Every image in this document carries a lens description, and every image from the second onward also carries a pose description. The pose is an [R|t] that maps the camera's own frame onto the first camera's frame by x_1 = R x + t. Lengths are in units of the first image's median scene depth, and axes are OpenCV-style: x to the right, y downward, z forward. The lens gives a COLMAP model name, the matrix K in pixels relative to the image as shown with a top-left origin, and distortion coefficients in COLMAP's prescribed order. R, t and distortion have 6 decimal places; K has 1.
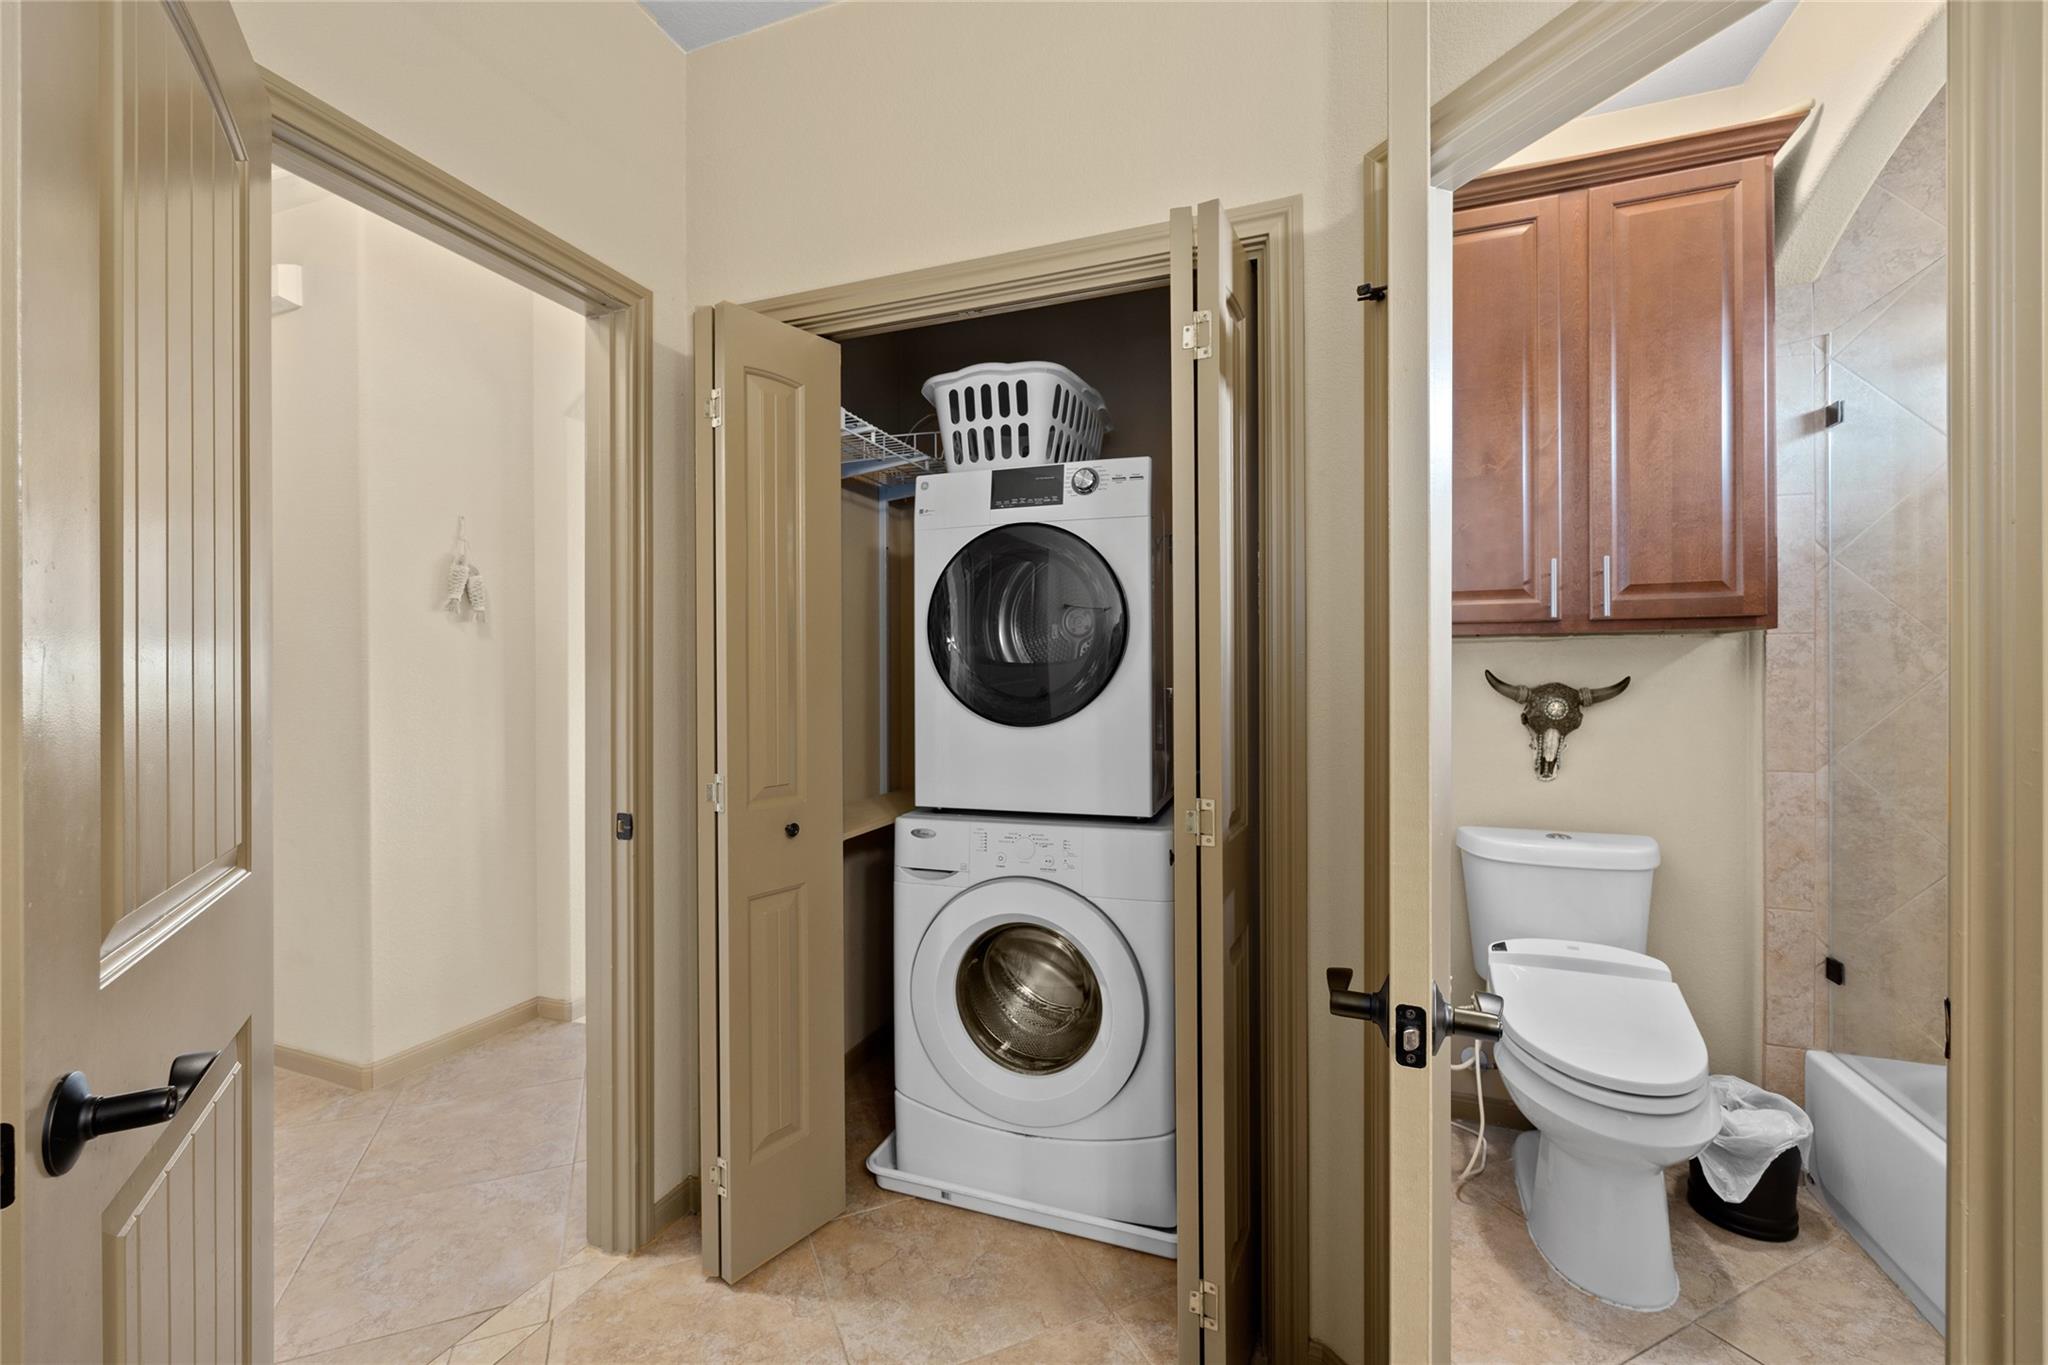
lens RADIAL K [[839.8, 0, 1027.2], [0, 839.8, 674.5], [0, 0, 1]] dist [-0.000692, -0.000018]
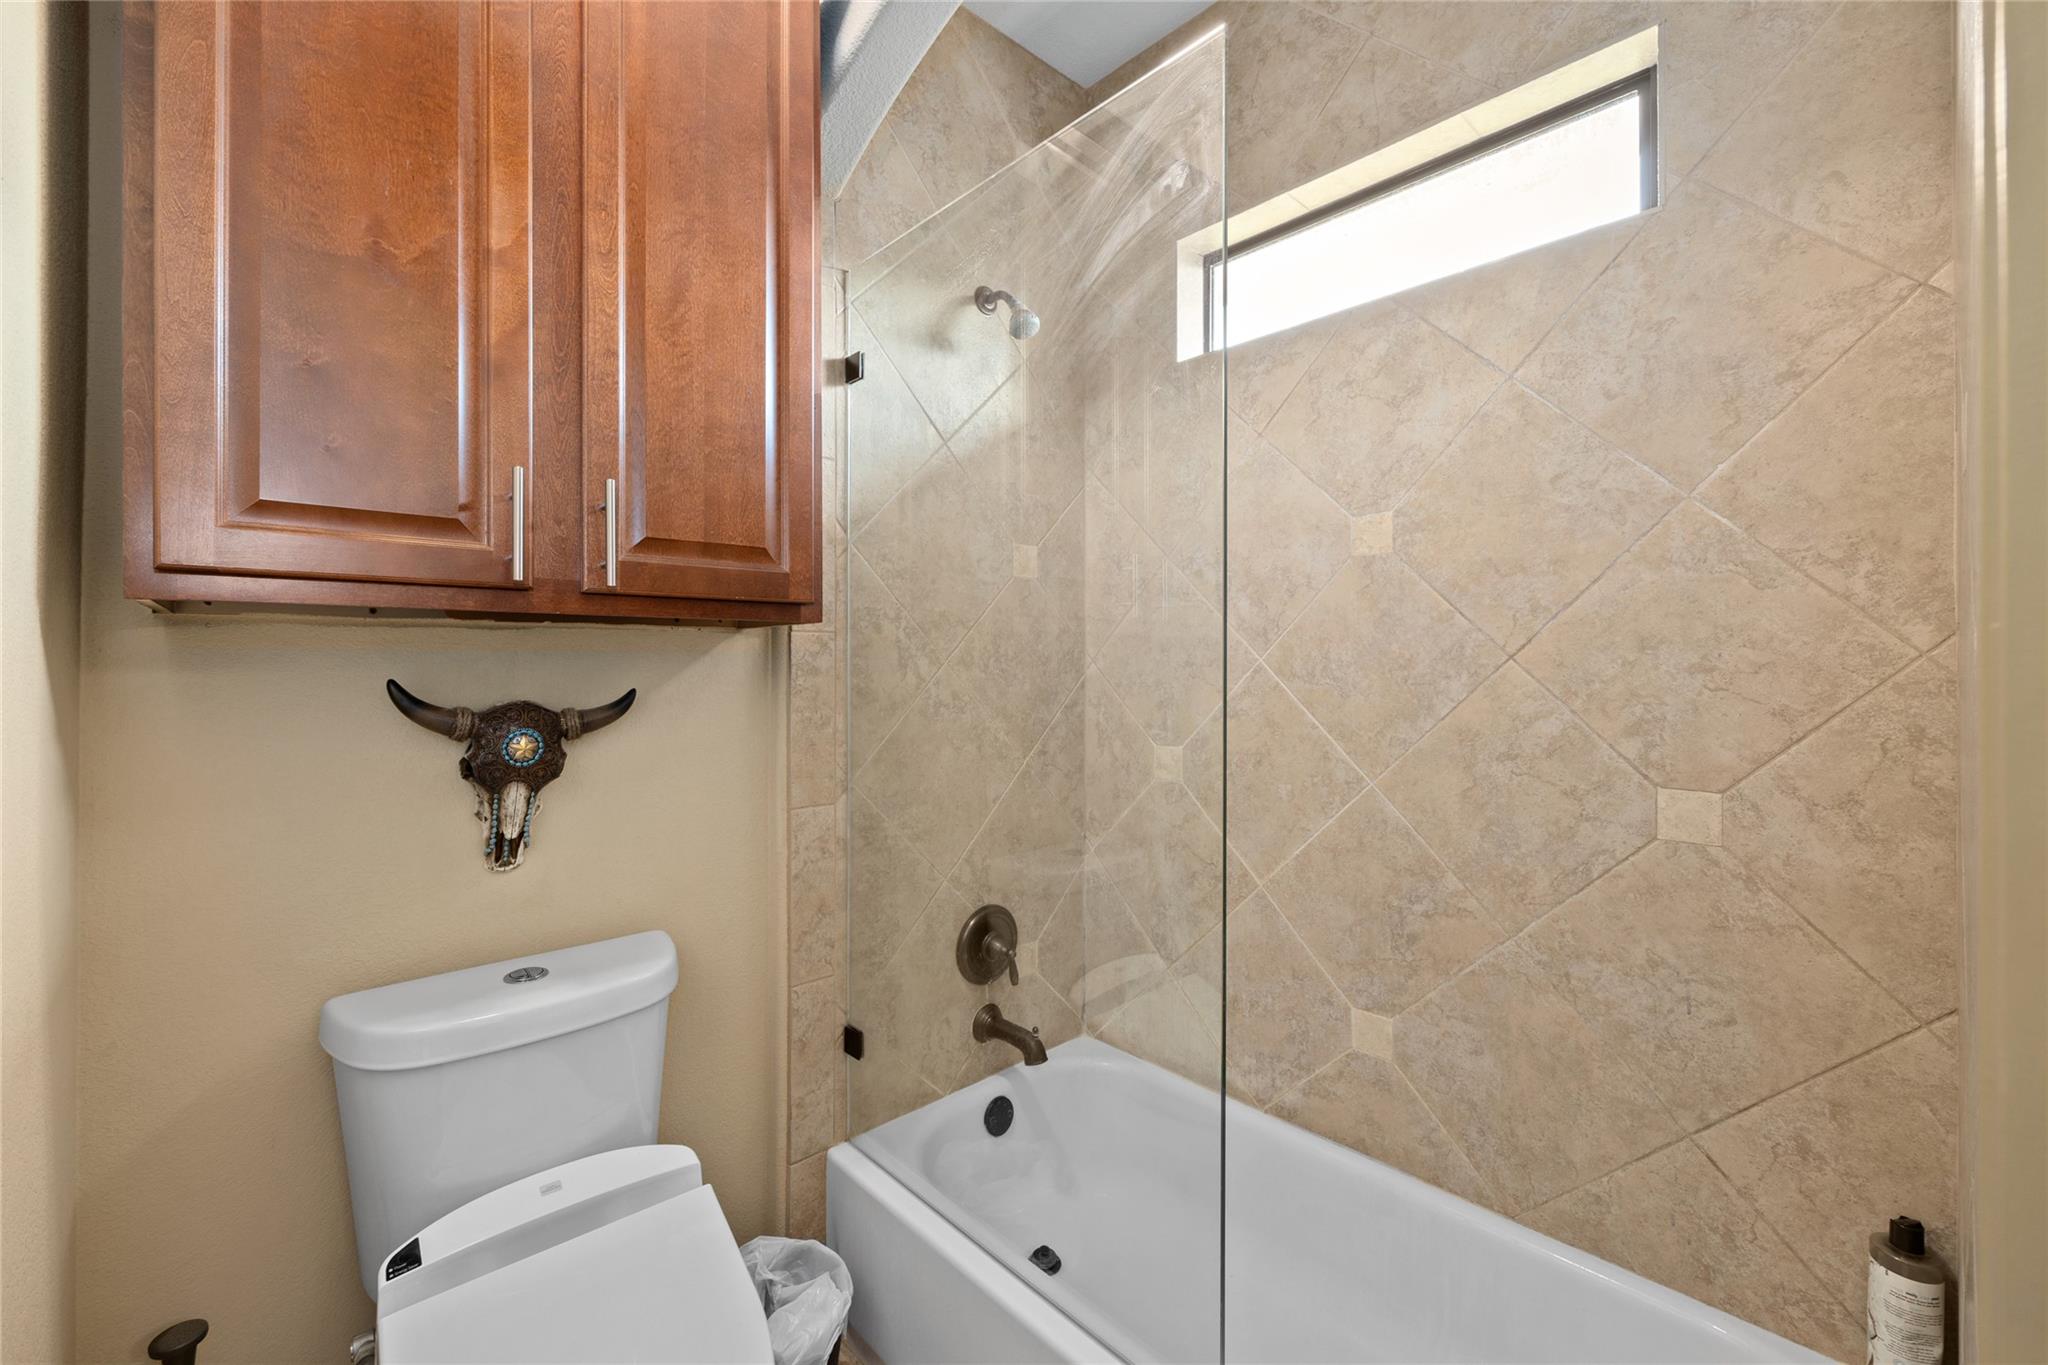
lens RADIAL K [[839.8, 0, 1014.1], [0, 839.8, 666.1], [0, 0, 1]] dist [-0.000692, -0.000018]
pose [[0.463746, 0.003612, 0.885961, 0.300716], [-0.001297, 0.999993, -0.003398, -0.014075], [-0.885967, 0.000426, 0.463748, 0.473301]]
